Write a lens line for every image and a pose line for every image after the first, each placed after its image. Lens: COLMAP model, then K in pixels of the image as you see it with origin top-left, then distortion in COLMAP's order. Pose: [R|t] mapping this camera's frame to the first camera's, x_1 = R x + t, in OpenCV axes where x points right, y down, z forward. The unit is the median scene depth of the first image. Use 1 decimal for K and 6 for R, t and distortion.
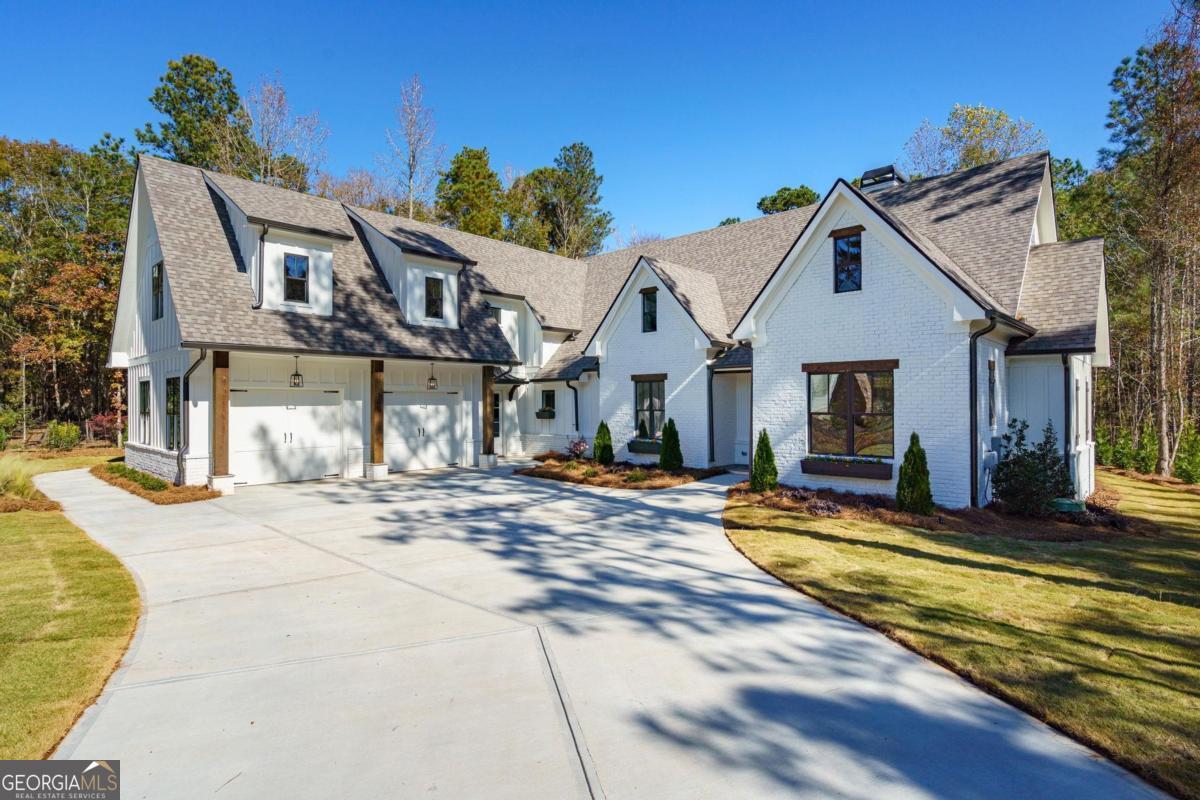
lens RADIAL K [[546.2, 0, 600.2], [0, 546.2, 398.2], [0, 0, 1]] dist [0.001267, 0.000246]
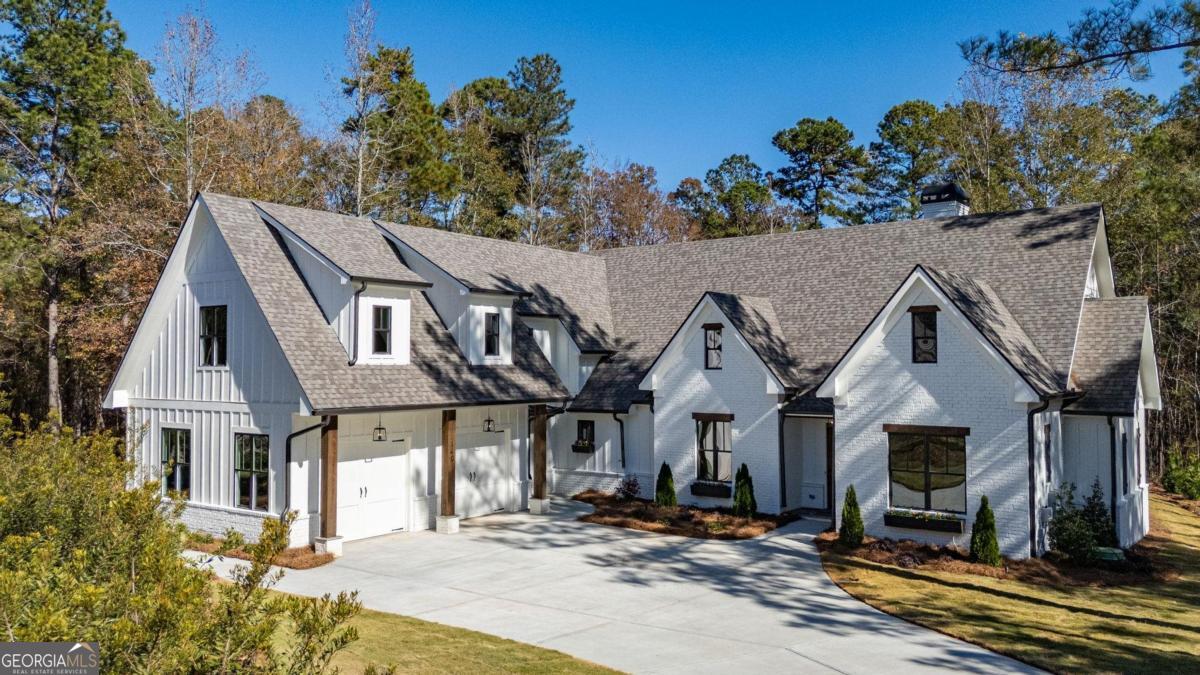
lens RADIAL K [[846.4, 0, 595.1], [0, 846.4, 343.5], [0, 0, 1]] dist [0.086206, -0.080624]
pose [[0.993253, 0.005336, 0.115845, -0.315048], [-0.003049, 0.999797, -0.019907, -0.147949], [-0.115928, 0.019420, 0.993068, -0.497311]]
